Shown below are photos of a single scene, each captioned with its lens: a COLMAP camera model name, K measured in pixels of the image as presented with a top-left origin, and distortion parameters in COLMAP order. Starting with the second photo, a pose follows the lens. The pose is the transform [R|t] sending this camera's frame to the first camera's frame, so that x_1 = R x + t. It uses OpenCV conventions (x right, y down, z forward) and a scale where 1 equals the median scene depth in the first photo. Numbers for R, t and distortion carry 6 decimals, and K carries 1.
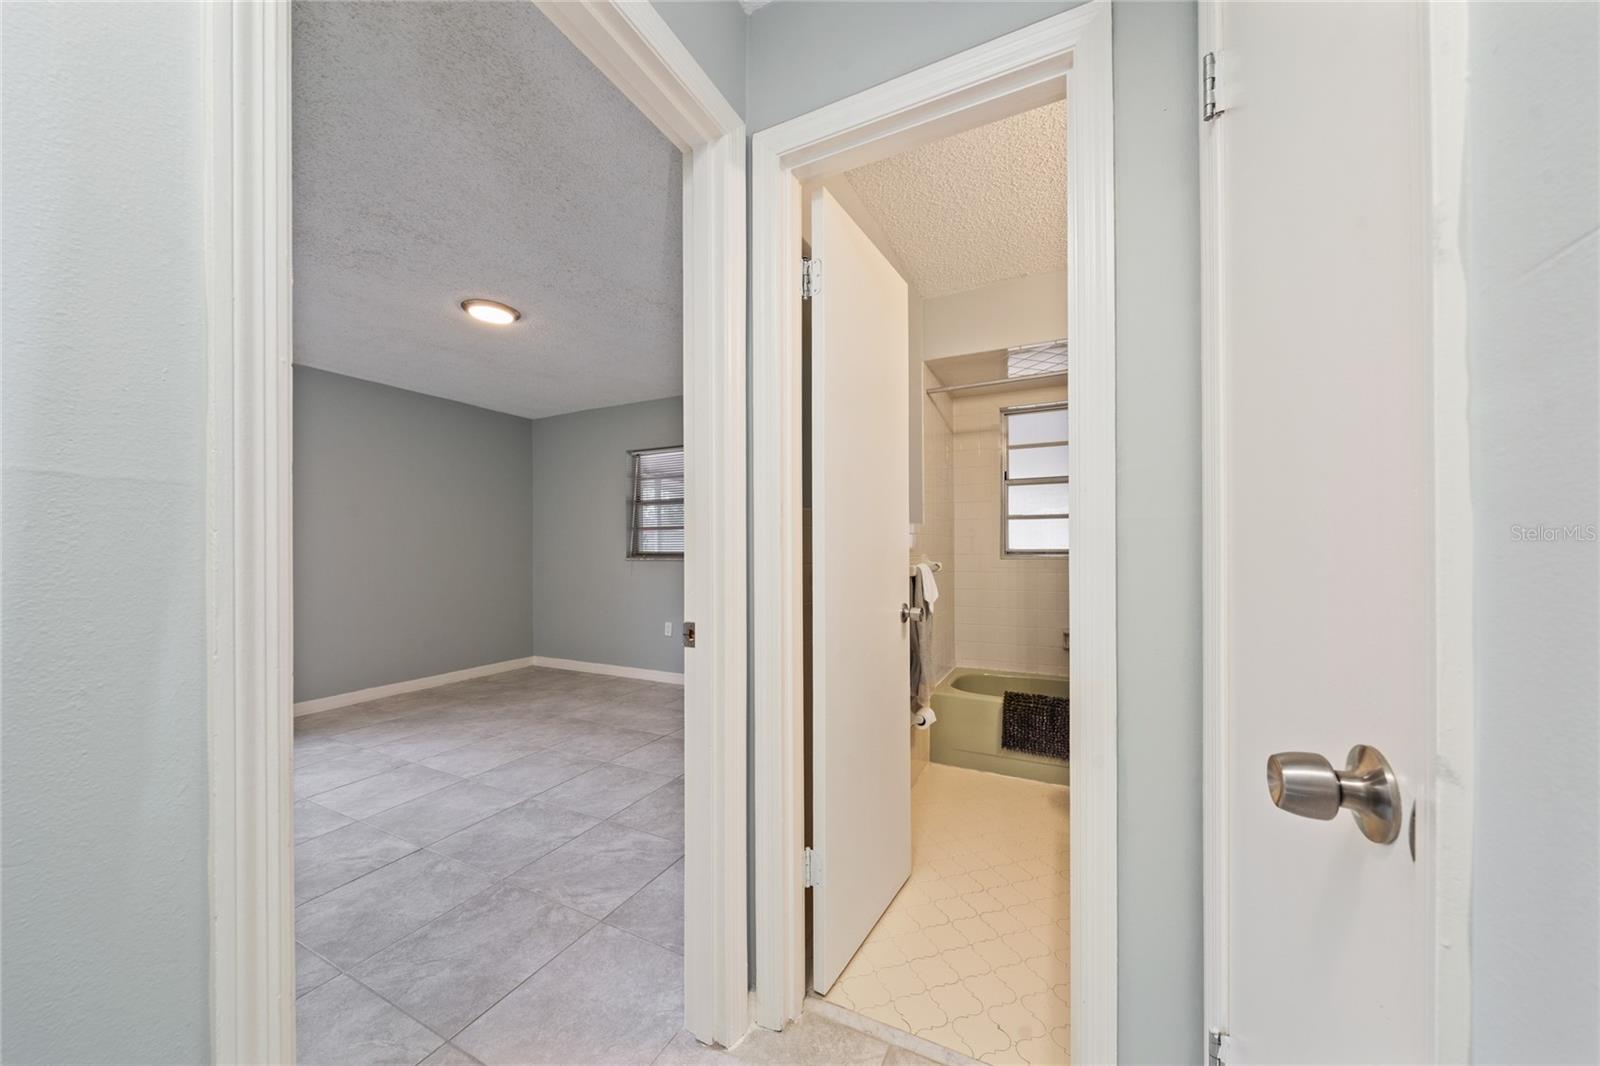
lens RADIAL K [[547.2, 0, 803.5], [0, 547.2, 543.4], [0, 0, 1]] dist [-0.001393, 0.000053]
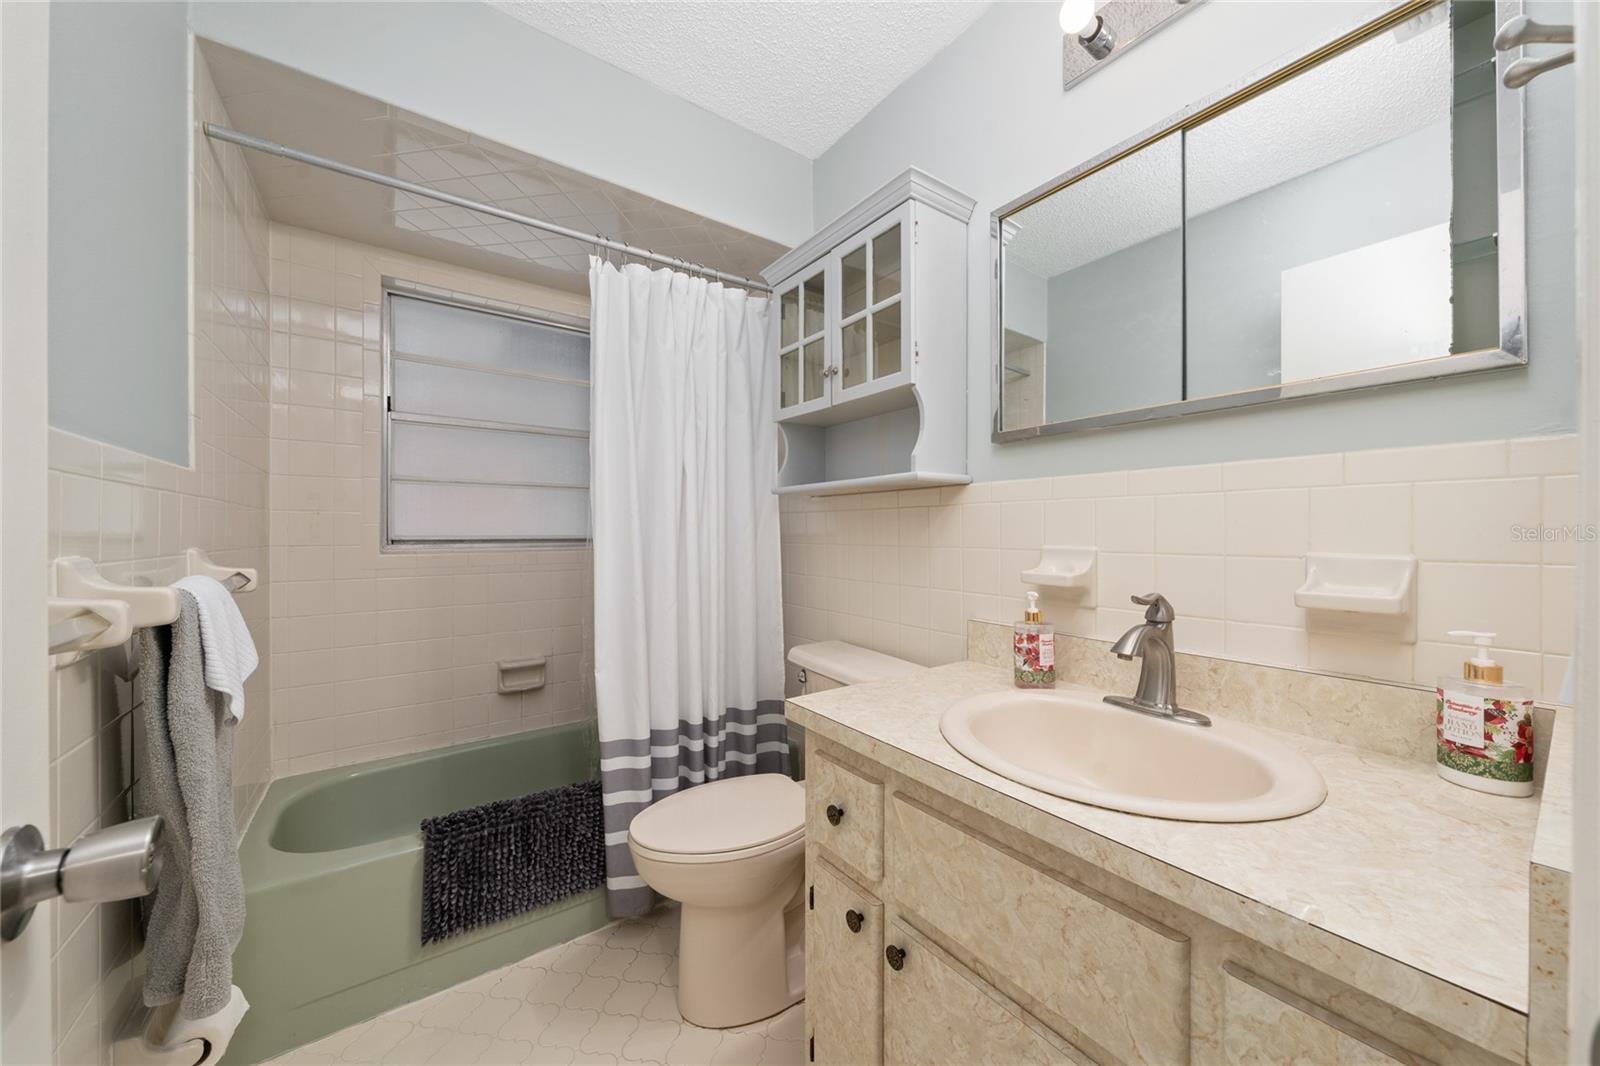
lens RADIAL K [[547.2, 0, 765.2], [0, 547.2, 530.4], [0, 0, 1]] dist [-0.001393, 0.000053]
pose [[0.487037, 0.000203, 0.873381, 0.086920], [-0.003767, 0.999991, 0.001868, 0.004434], [-0.873373, -0.004200, 0.487034, 0.496446]]
